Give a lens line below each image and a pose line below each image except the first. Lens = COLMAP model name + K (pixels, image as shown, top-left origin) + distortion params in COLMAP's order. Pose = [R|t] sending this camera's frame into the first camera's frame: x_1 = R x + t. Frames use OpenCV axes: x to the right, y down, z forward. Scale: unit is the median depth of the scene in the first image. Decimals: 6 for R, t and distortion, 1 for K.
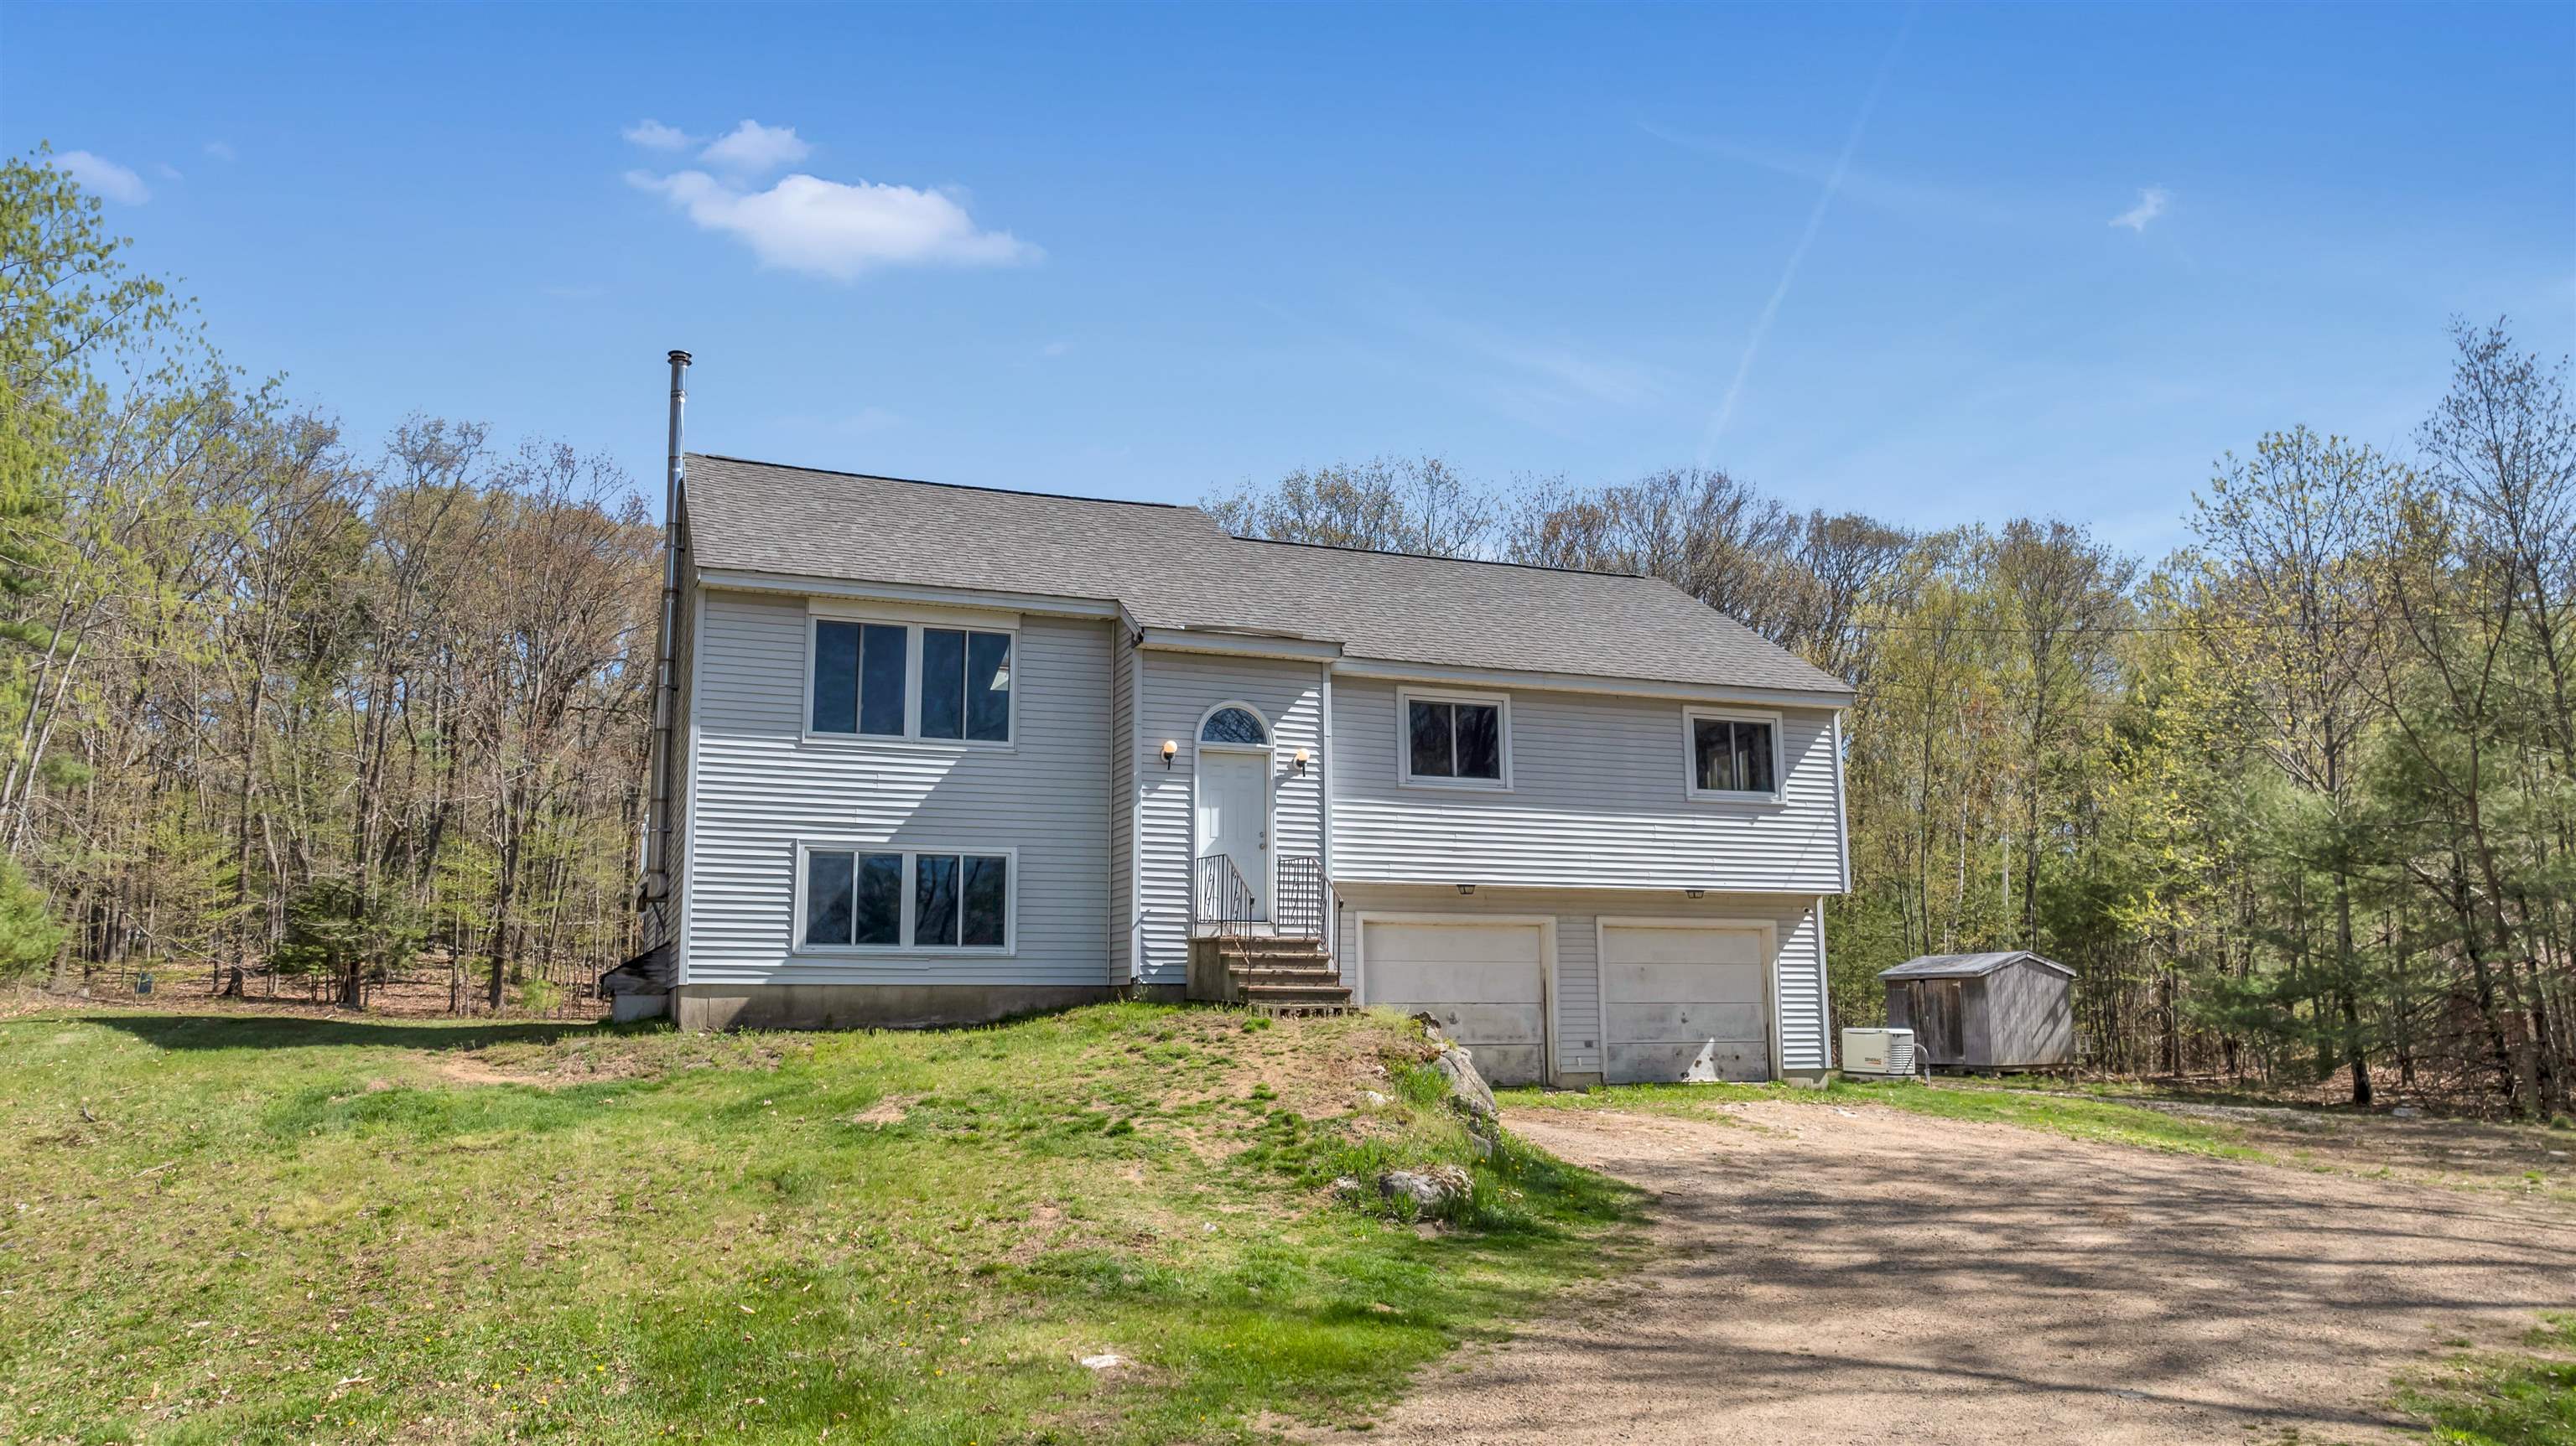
lens RADIAL K [[1805.8, 0, 1288.0], [0, 1805.8, 723.0], [0, 0, 1]] dist [-0.022644, -0.001680]
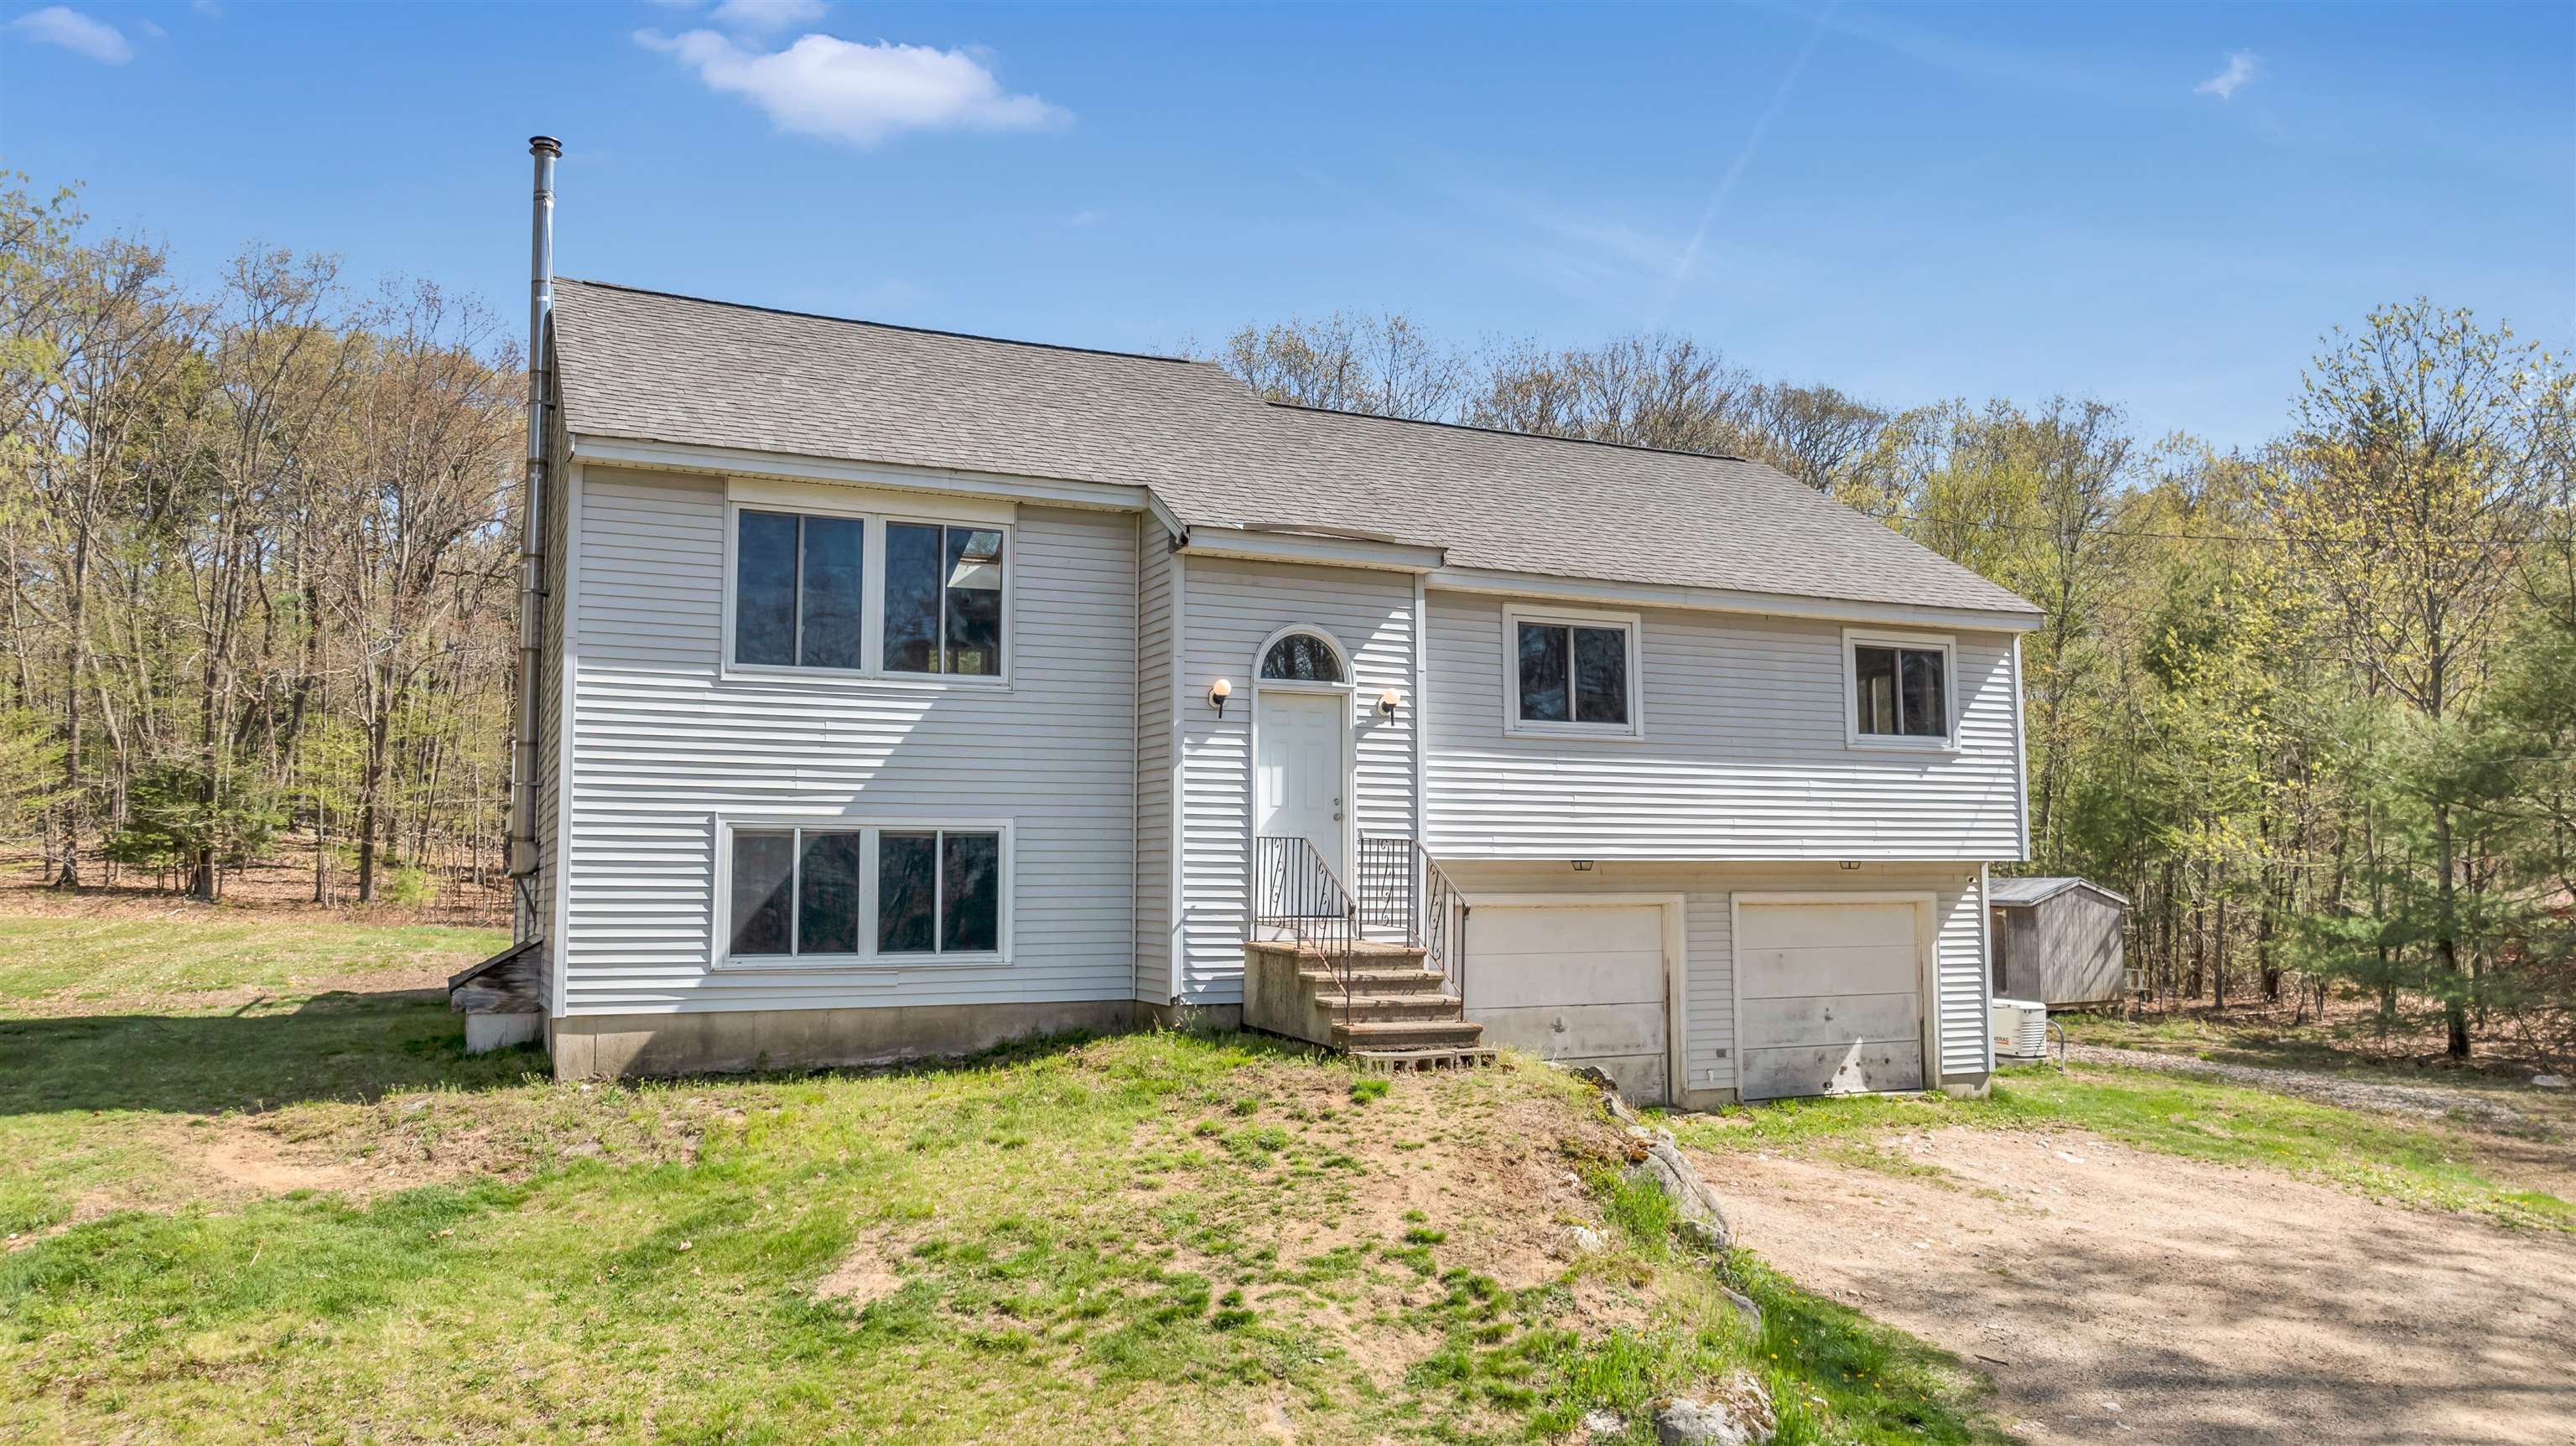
lens RADIAL K [[1795.7, 0, 1288.0], [0, 1795.7, 723.0], [0, 0, 1]] dist [-0.024140, 0.002354]
pose [[0.998339, 0.009113, 0.056885, -0.078460], [-0.013437, 0.997009, 0.076107, -0.028183], [-0.056021, -0.076745, 0.995476, 0.254842]]
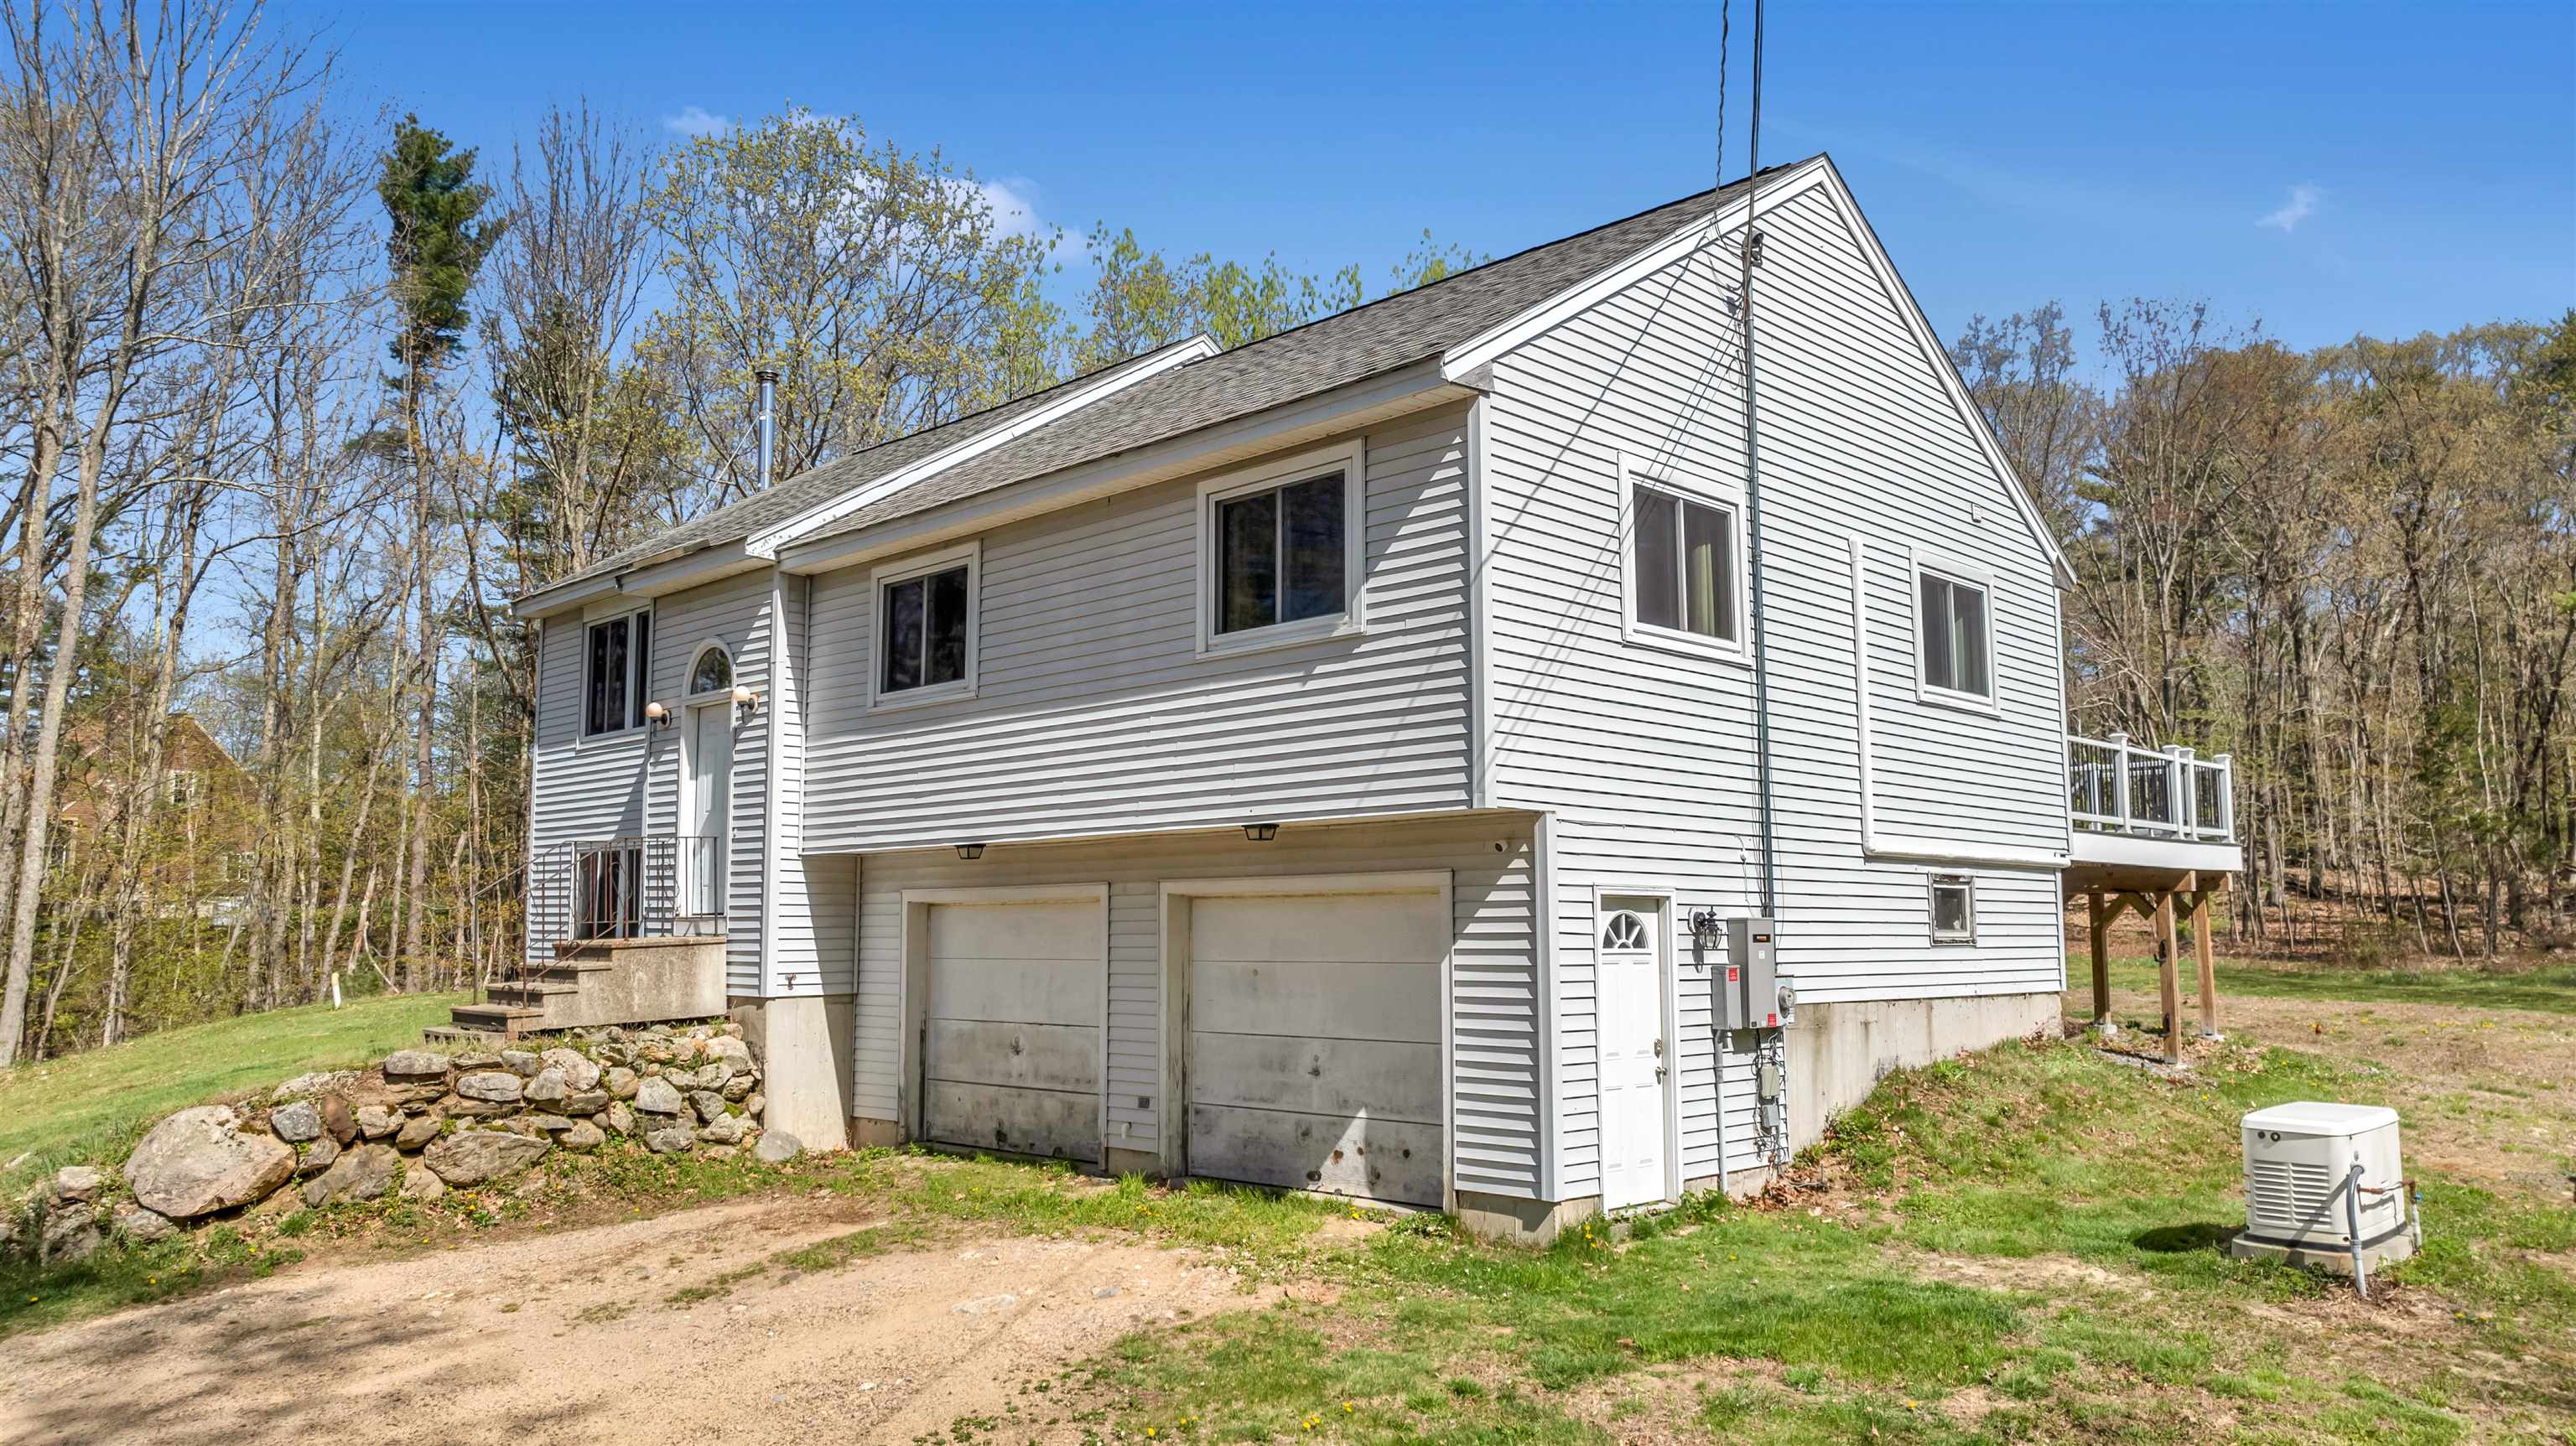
lens RADIAL K [[1834.3, 0, 1288.0], [0, 1834.3, 723.0], [0, 0, 1]] dist [-0.034608, 0.065646]
pose [[0.399135, -0.101428, -0.911265, 0.808127], [0.155158, 0.987001, -0.041898, 0.098284], [0.903669, -0.124667, 0.409684, 0.896773]]
